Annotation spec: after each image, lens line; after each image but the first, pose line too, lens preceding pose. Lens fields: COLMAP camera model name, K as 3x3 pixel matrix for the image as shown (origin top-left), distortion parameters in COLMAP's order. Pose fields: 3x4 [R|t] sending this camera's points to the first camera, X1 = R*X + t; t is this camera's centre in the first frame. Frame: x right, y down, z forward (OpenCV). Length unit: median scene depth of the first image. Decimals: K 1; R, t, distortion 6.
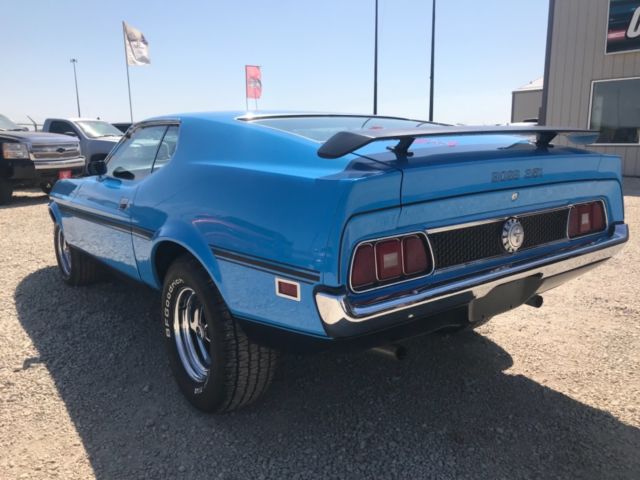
lens RADIAL K [[531.8, 0, 320.0], [0, 531.8, 240.0], [0, 0, 1]] dist [0.067326, -0.090180]
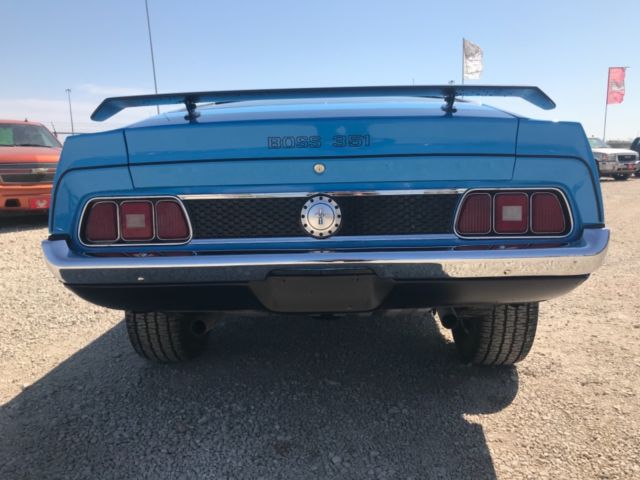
lens RADIAL K [[531.8, 0, 320.0], [0, 531.8, 240.0], [0, 0, 1]] dist [0.067326, -0.090180]
pose [[0.781580, 0.097299, -0.616170, 0.874223], [-0.115365, 0.993268, 0.010511, 0.019313], [0.613044, 0.062869, 0.787543, 0.359304]]
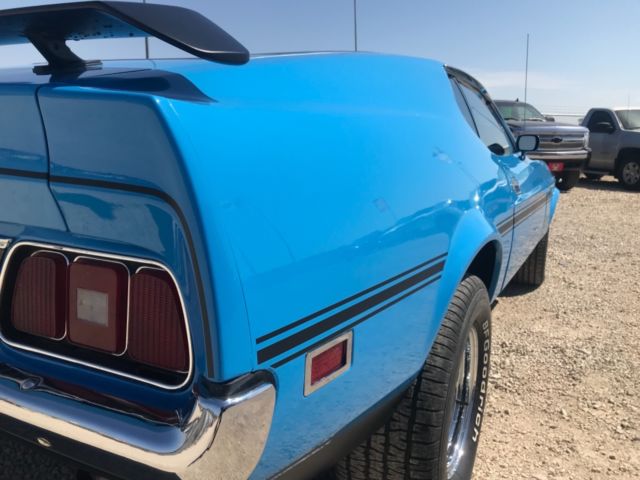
lens RADIAL K [[531.8, 0, 320.0], [0, 531.8, 240.0], [0, 0, 1]] dist [0.067326, -0.090180]
pose [[0.432283, 0.197448, -0.879856, 0.968173], [-0.194551, 0.973175, 0.122804, -0.166909], [0.880501, 0.118090, 0.459100, 1.161530]]
